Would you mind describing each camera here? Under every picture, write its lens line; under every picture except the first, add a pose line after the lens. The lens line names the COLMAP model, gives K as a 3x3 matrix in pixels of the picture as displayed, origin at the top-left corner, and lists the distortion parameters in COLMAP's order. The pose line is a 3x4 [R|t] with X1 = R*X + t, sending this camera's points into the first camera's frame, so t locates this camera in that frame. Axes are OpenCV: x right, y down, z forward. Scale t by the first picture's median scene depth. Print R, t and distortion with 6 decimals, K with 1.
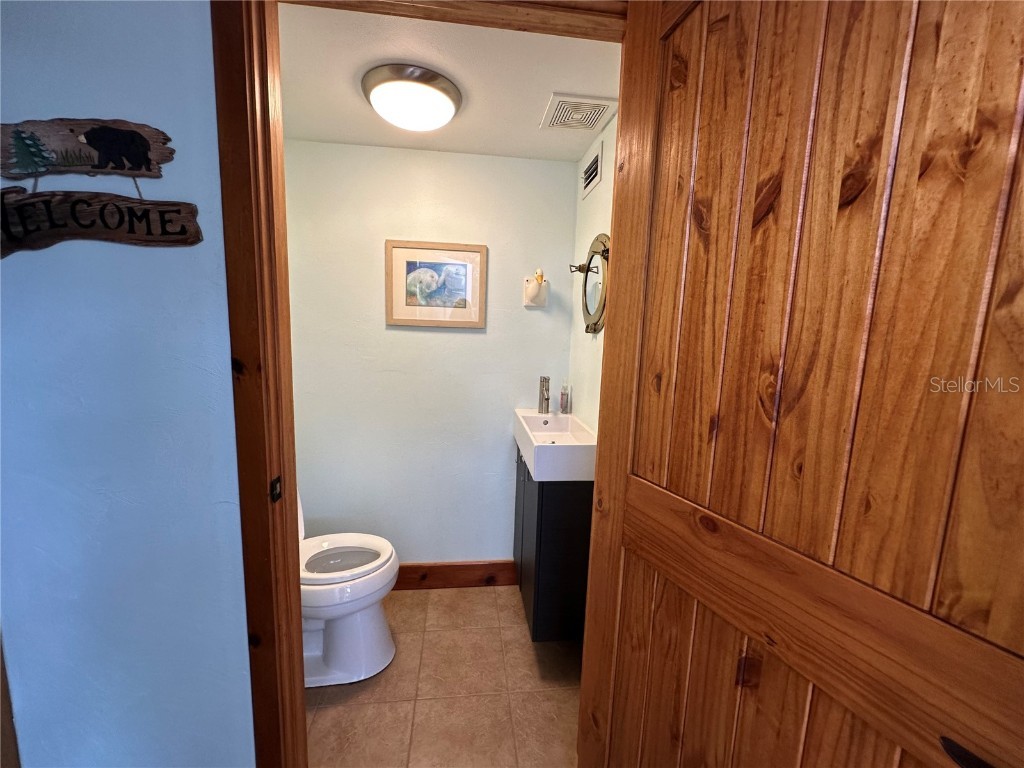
lens RADIAL K [[409.3, 0, 512.0], [0, 409.3, 384.0], [0, 0, 1]] dist [-0.004242, 0.000928]
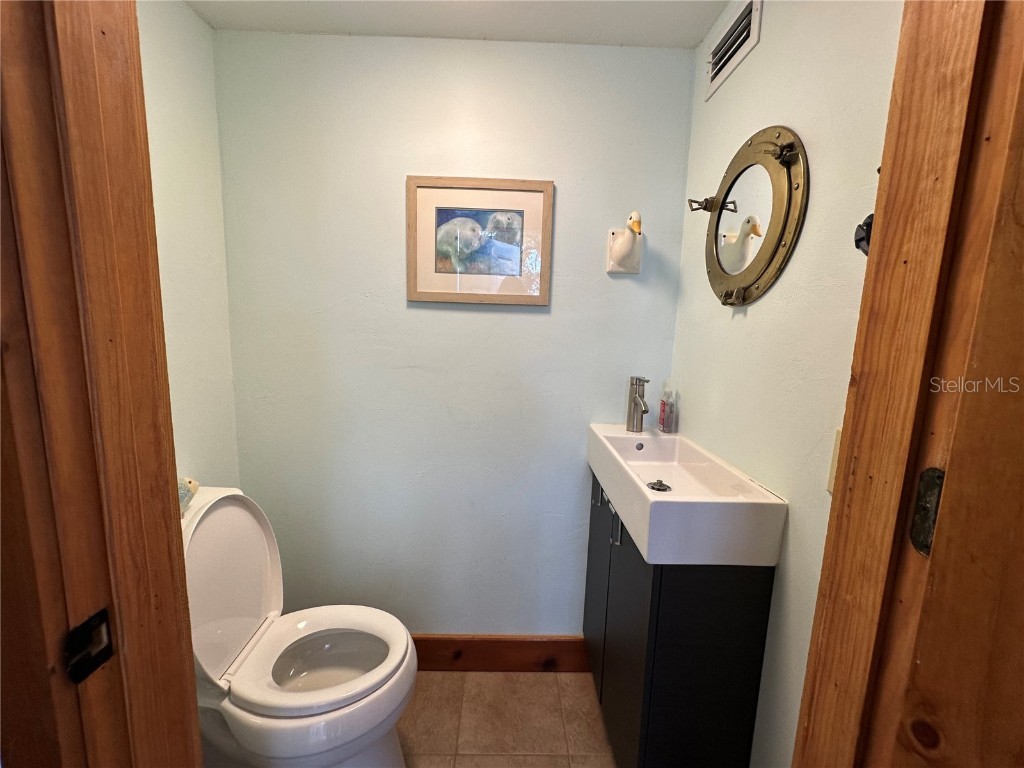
lens RADIAL K [[409.3, 0, 512.0], [0, 409.3, 384.0], [0, 0, 1]] dist [-0.004242, 0.000928]
pose [[0.994781, 0.010531, -0.101490, -0.057599], [-0.010451, 0.999945, 0.001325, -0.005714], [0.101498, -0.000258, 0.994836, 0.321495]]
